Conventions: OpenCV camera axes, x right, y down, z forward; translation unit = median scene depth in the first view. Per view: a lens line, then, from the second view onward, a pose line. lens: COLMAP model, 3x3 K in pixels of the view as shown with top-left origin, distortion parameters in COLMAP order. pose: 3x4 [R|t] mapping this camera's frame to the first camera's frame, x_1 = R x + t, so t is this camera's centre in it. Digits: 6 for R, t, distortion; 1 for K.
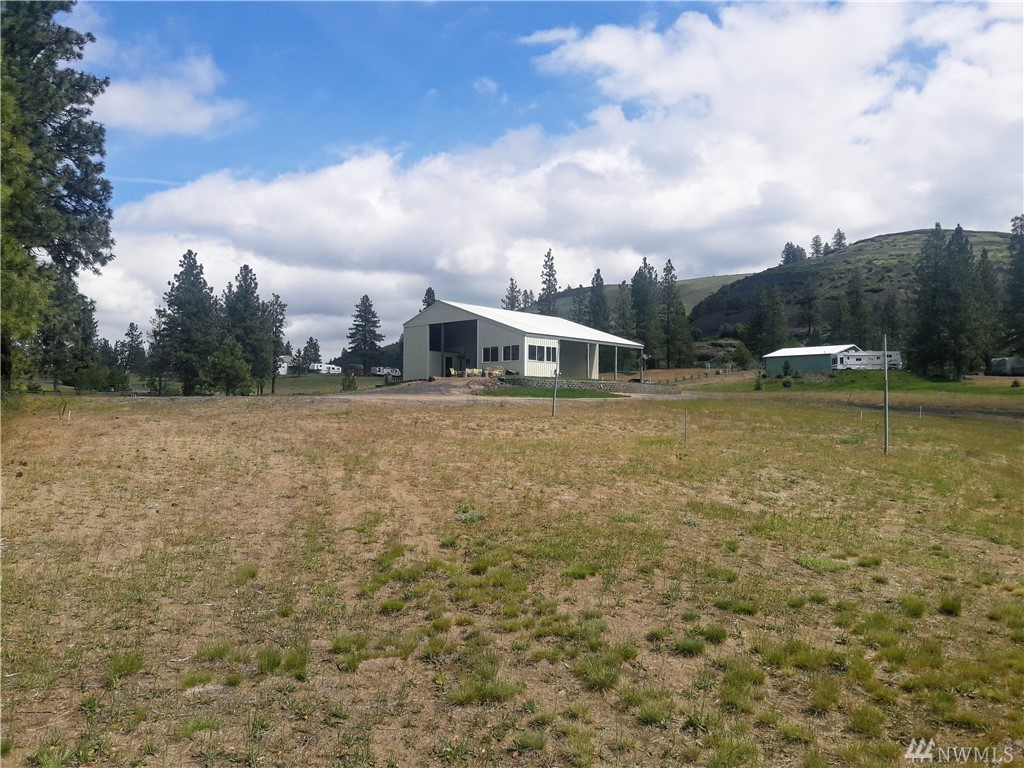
lens RADIAL K [[828.3, 0, 513.6], [0, 828.3, 385.8], [0, 0, 1]] dist [0.053253, -0.093472]
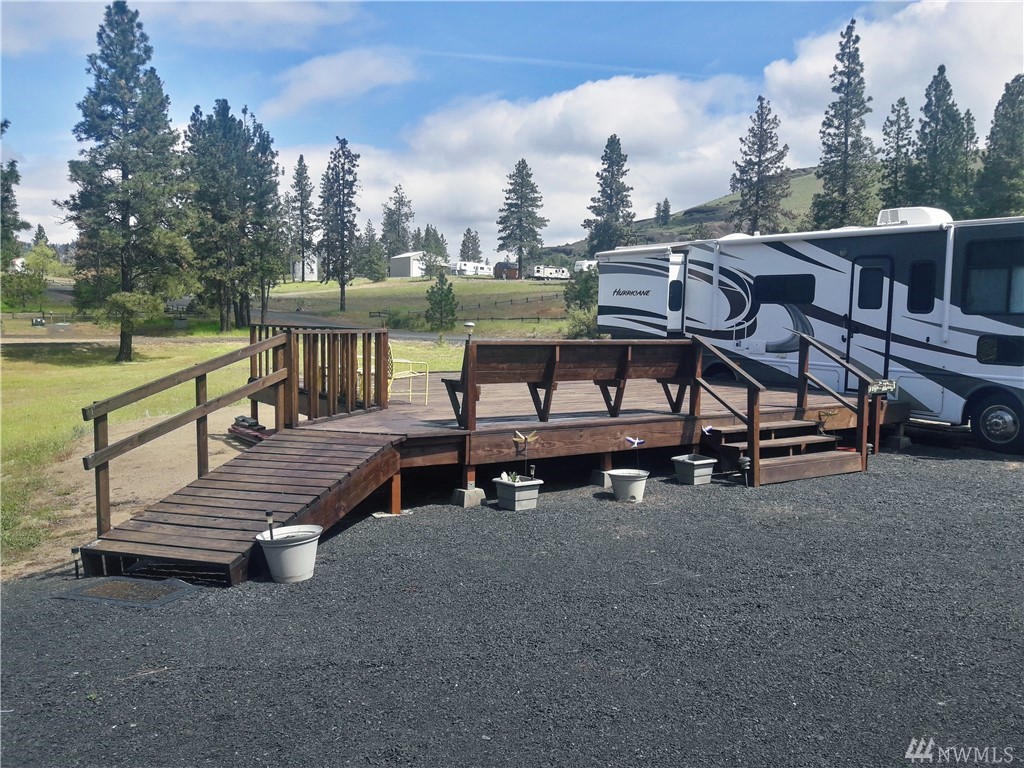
lens RADIAL K [[828.3, 0, 512.8], [0, 828.3, 386.9], [0, 0, 1]] dist [0.053253, -0.093472]
pose [[0.973521, 0.024765, -0.227252, -0.031913], [0.003003, 0.992643, 0.121042, -0.007380], [0.228578, -0.118520, 0.966284, 0.411557]]
